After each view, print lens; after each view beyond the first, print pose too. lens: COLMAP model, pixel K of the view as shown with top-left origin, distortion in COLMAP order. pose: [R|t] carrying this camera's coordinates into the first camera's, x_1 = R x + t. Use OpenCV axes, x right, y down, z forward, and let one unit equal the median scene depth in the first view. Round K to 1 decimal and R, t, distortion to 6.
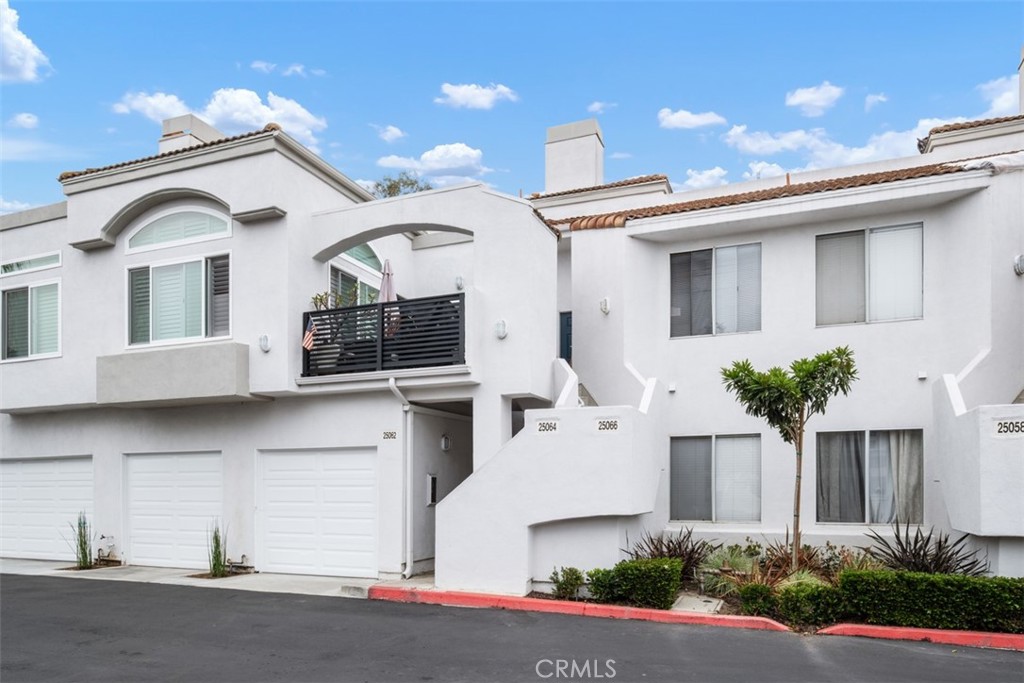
lens RADIAL K [[644.0, 0, 512.0], [0, 644.0, 341.5], [0, 0, 1]] dist [-0.002034, 0.002270]
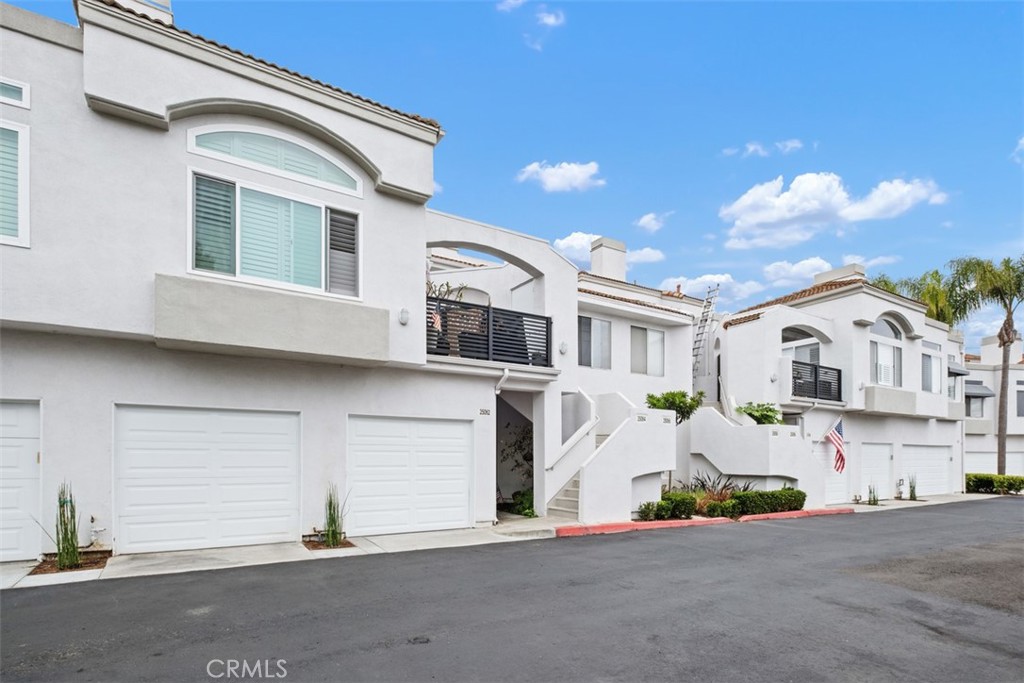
lens RADIAL K [[478.1, 0, 512.0], [0, 478.1, 341.5], [0, 0, 1]] dist [0.000327, -0.000895]
pose [[0.624093, 0.187776, 0.758451, -0.835645], [-0.179488, 0.979188, -0.094733, 0.083636], [-0.760455, -0.077011, 0.644808, 0.344664]]
